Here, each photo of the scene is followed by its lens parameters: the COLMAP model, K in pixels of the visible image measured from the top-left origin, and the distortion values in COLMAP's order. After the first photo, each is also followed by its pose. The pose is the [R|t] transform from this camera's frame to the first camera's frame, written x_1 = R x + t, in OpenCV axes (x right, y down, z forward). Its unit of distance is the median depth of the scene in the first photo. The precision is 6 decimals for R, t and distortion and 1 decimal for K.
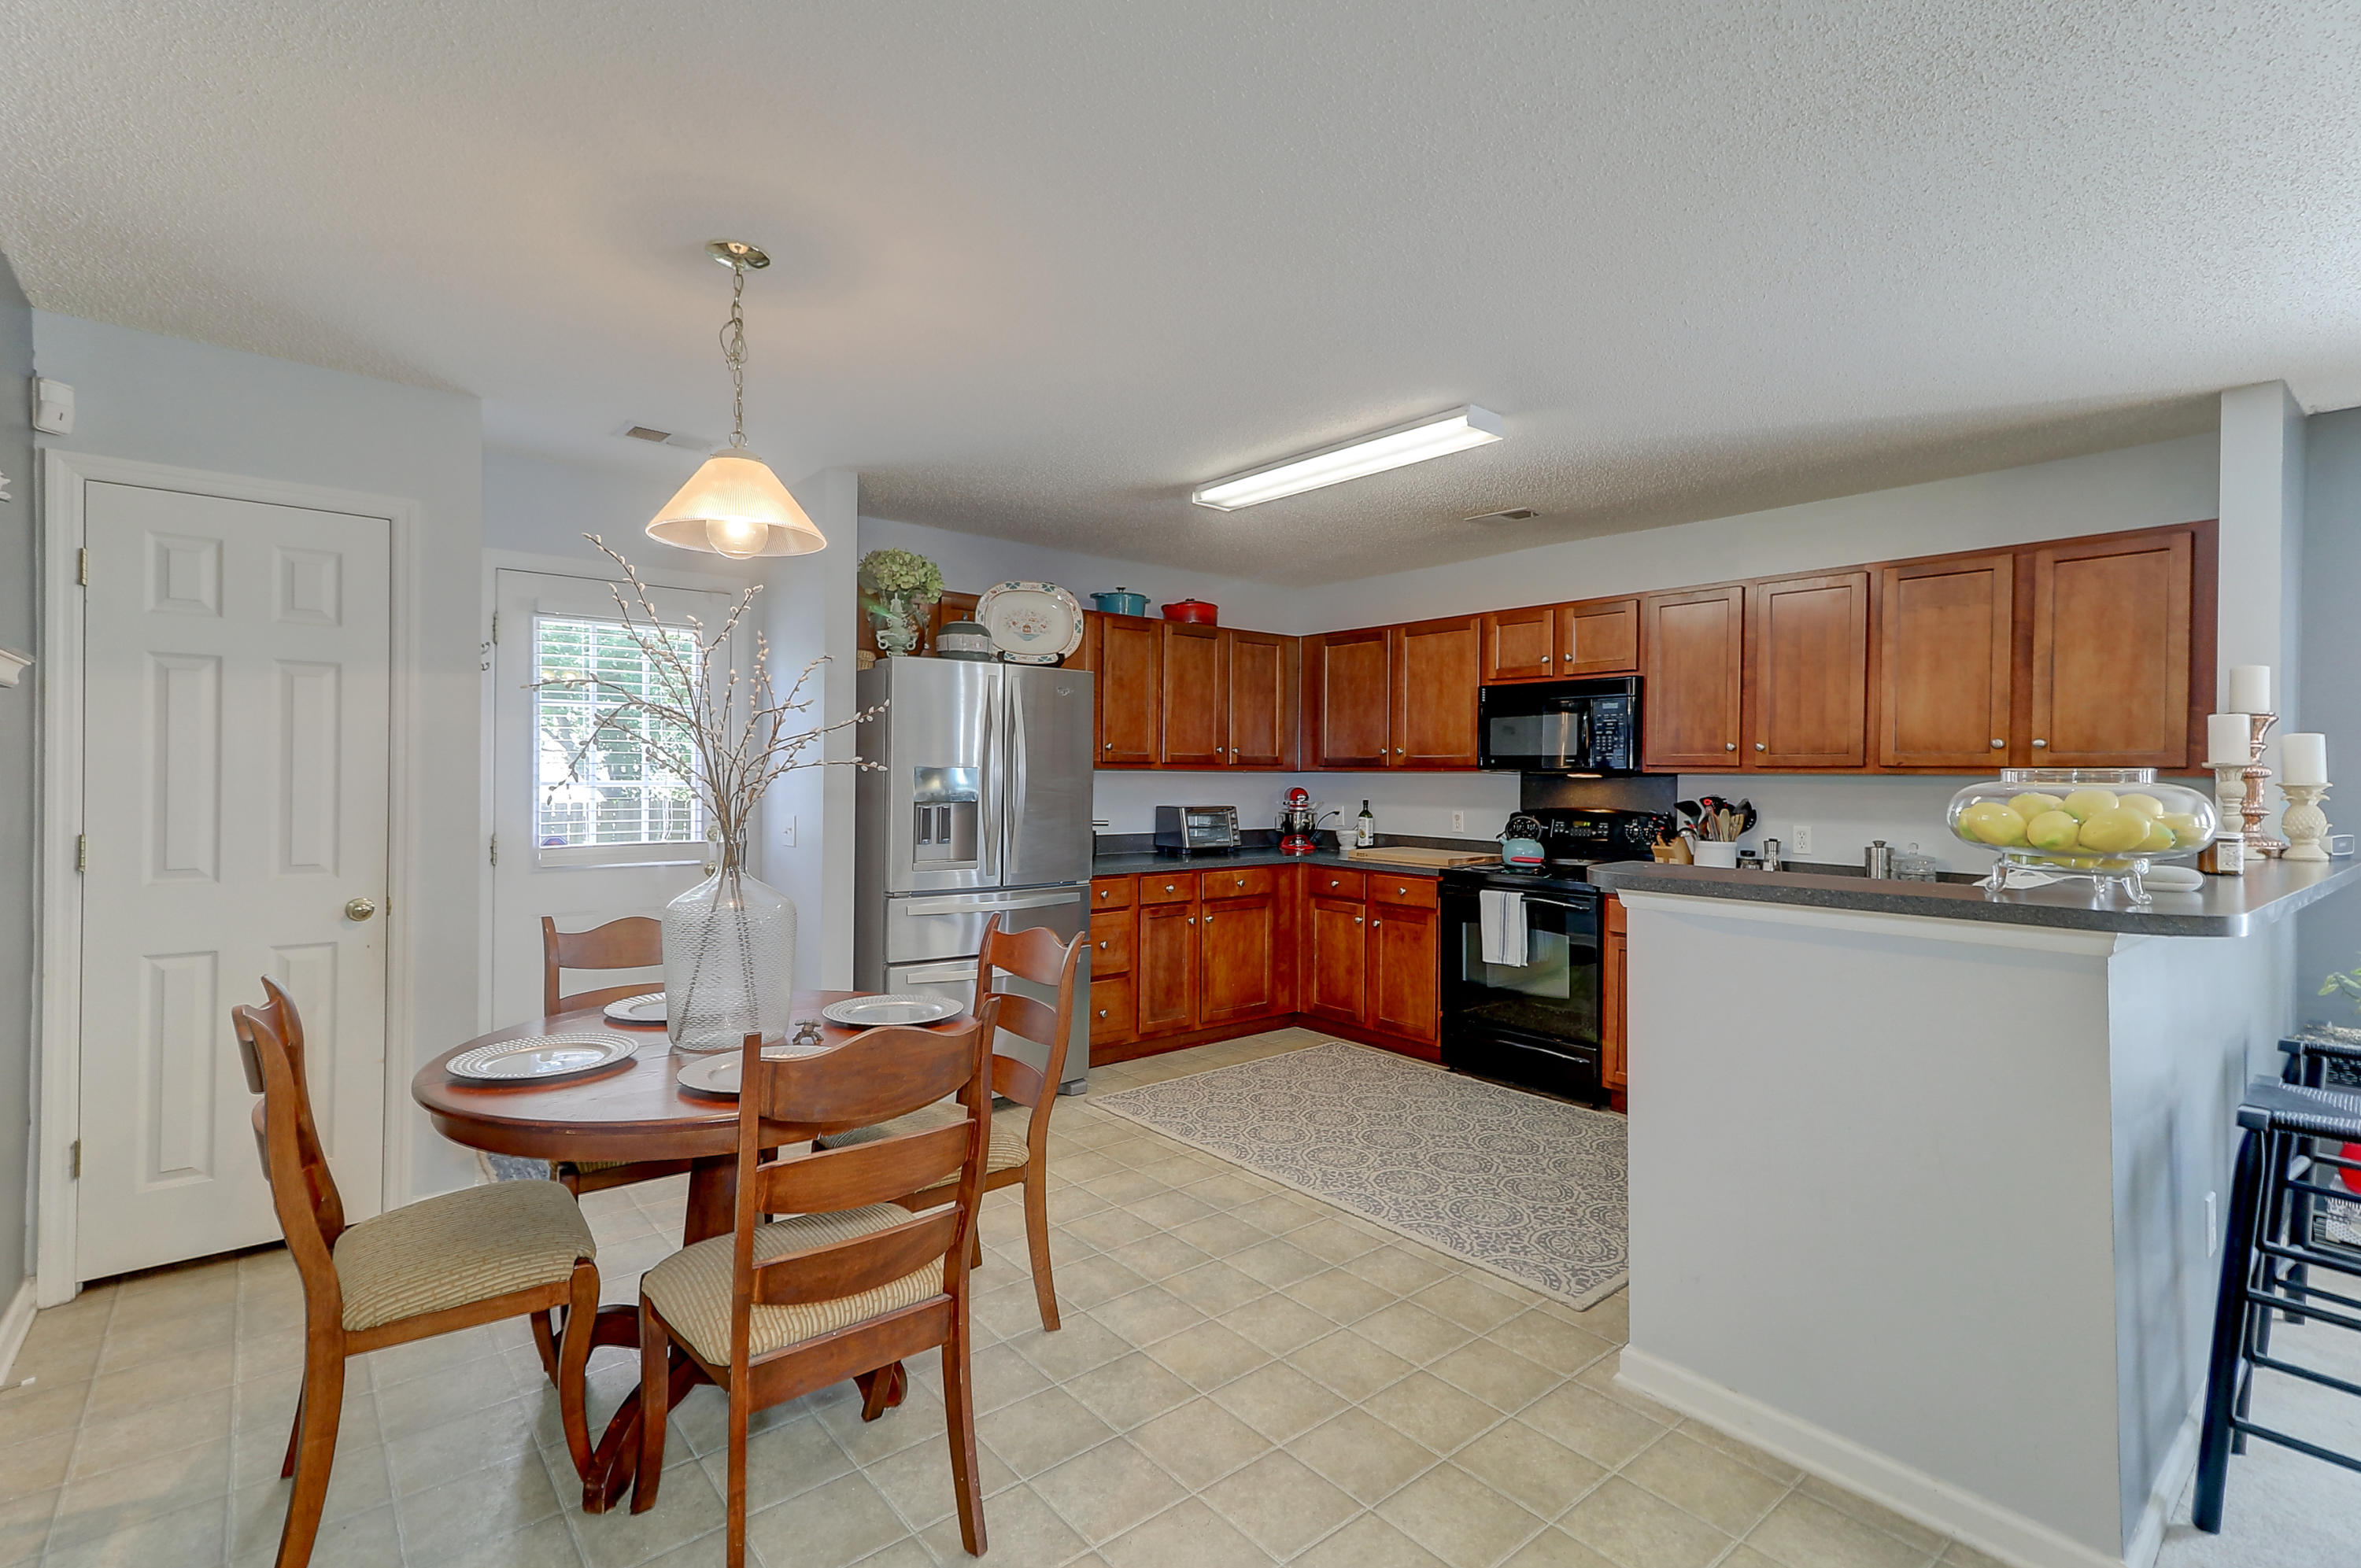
lens RADIAL K [[1077.8, 0, 1171.5], [0, 1077.8, 776.8], [0, 0, 1]] dist [0.016772, 0.000360]
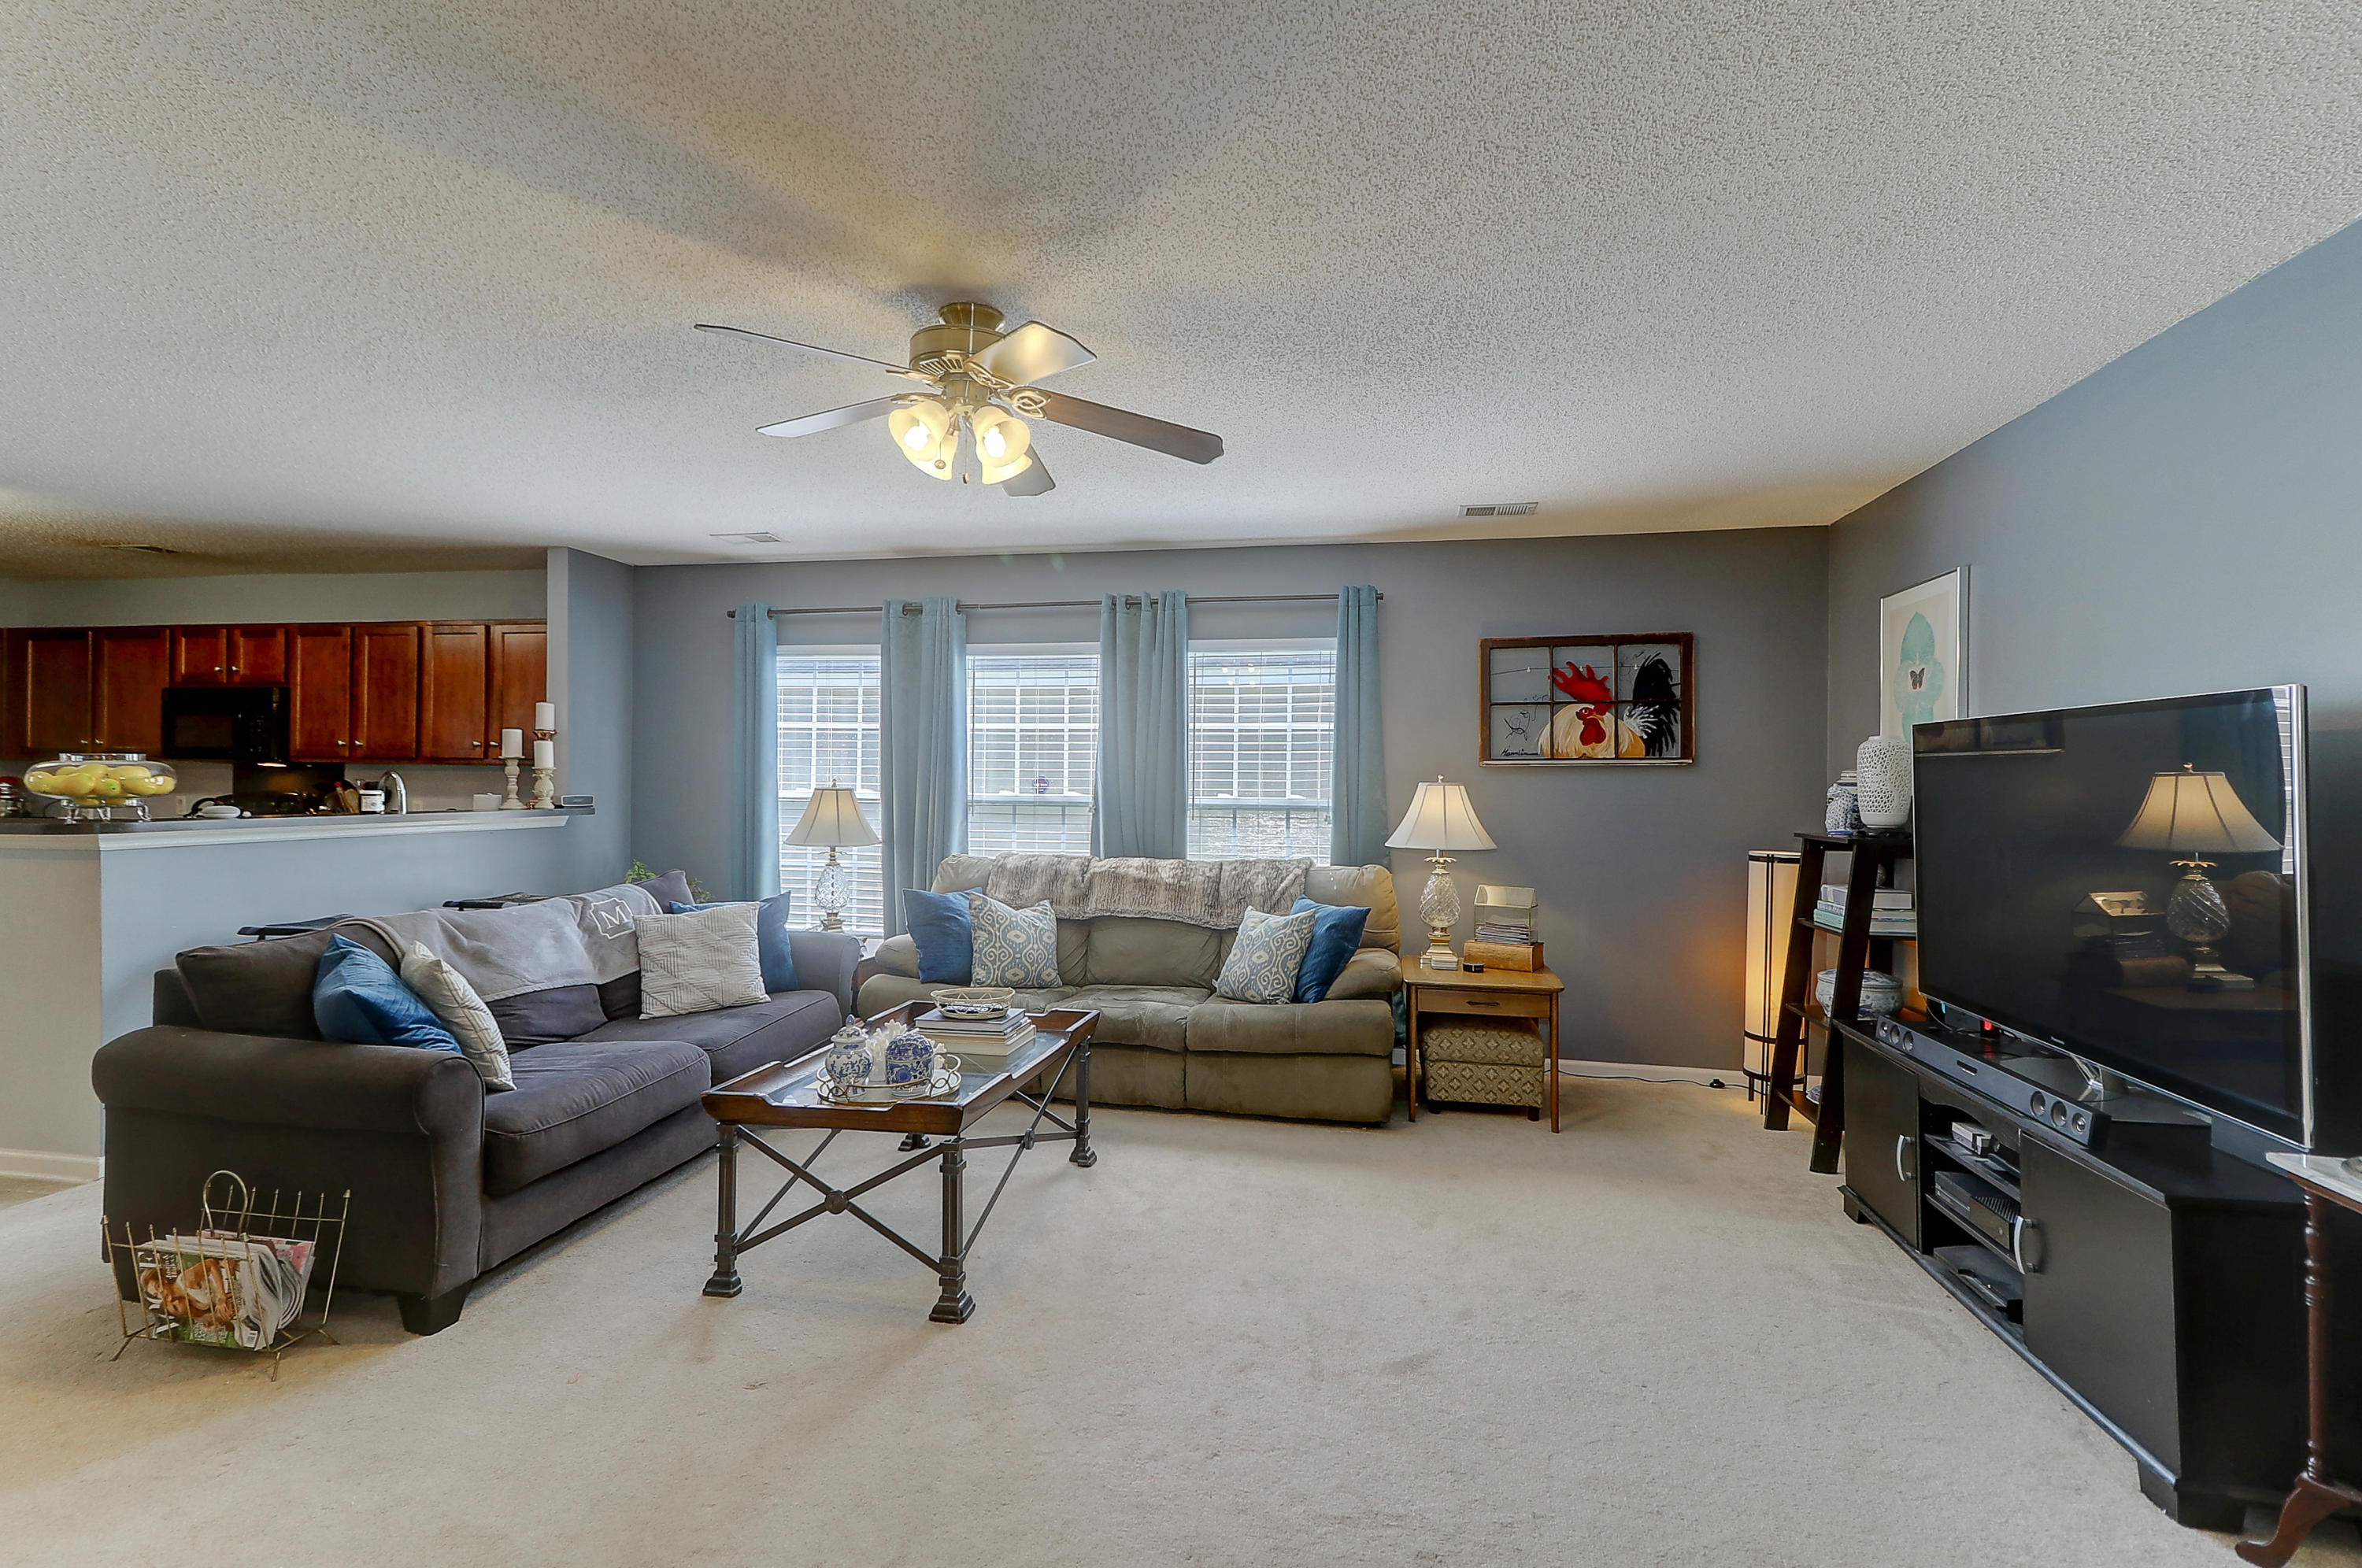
lens RADIAL K [[1078.3, 0, 1172.0], [0, 1078.3, 776.8], [0, 0, 1]] dist [0.016772, 0.000360]
pose [[0.779868, 0.000527, 0.625944, 0.451985], [-0.000405, 1.000000, -0.000338, 0.013691], [-0.625944, 0.000010, 0.779868, -0.698865]]
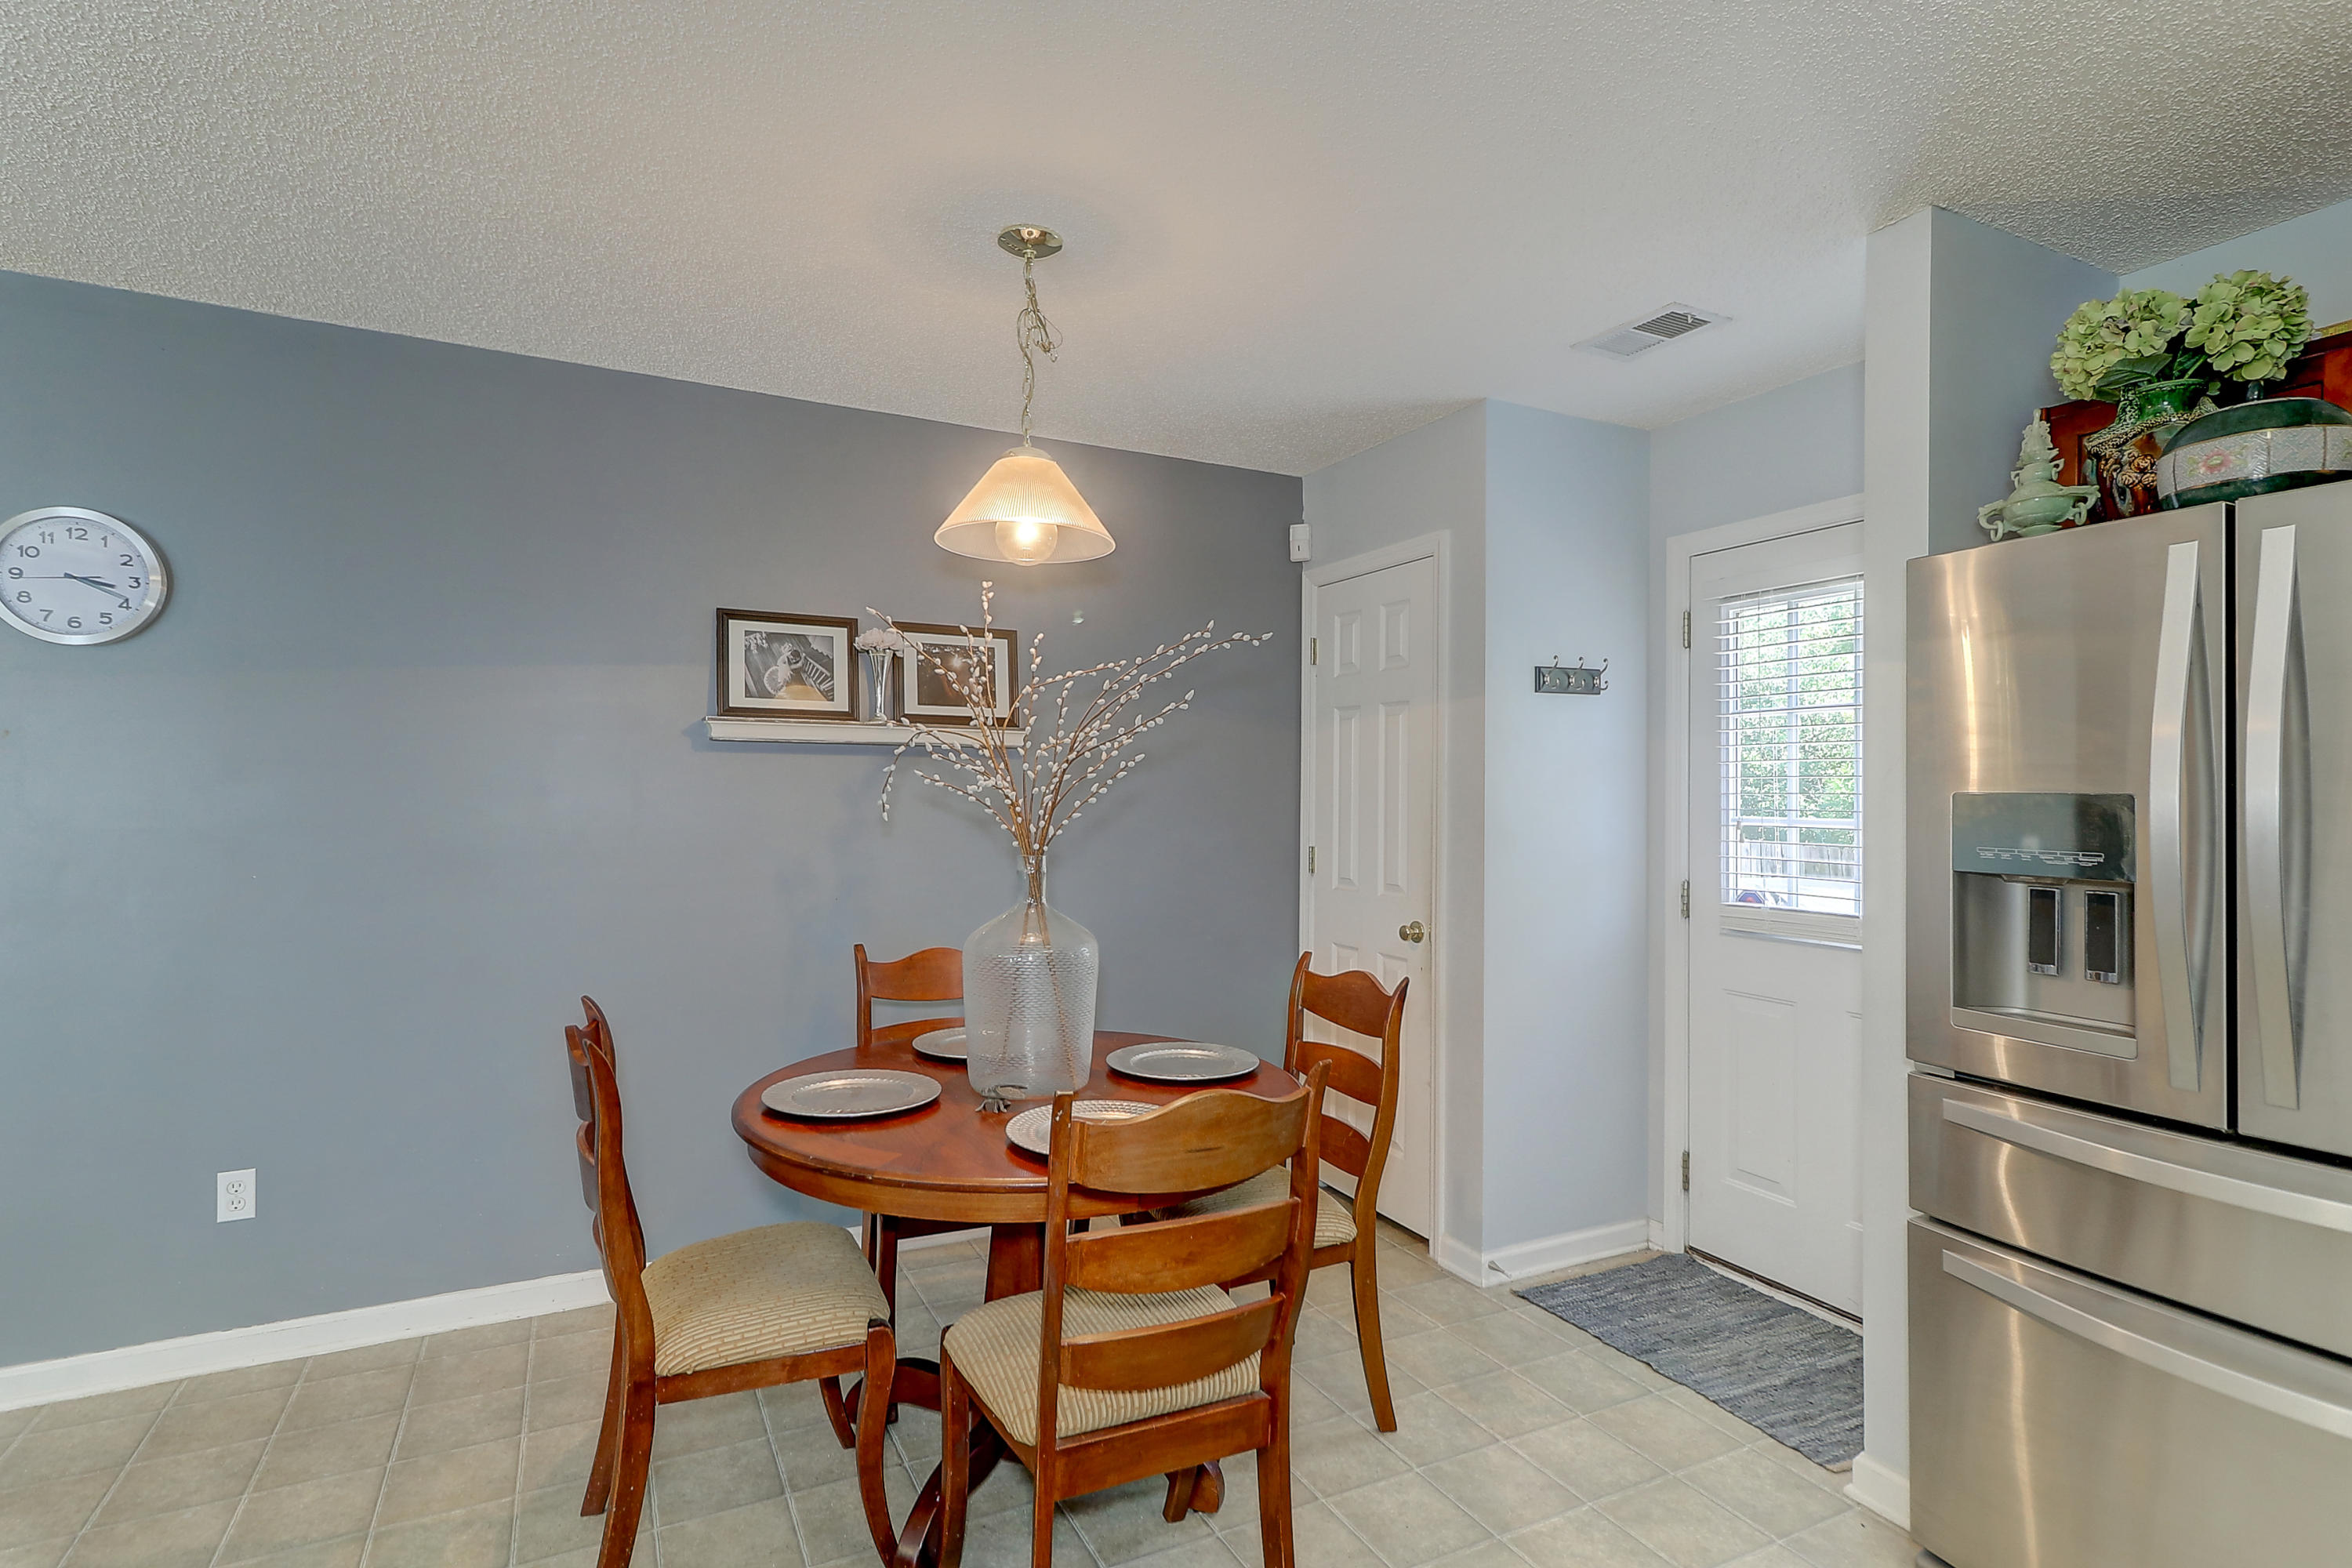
lens RADIAL K [[1149.4, 0, 1155.1], [0, 1149.4, 780.8], [0, 0, 1]] dist [0.003276, 0.001224]
pose [[-0.214947, -0.016548, -0.976485, 0.288038], [-0.013491, 0.999811, -0.013973, -0.001949], [0.976532, 0.010171, -0.215130, 0.681225]]
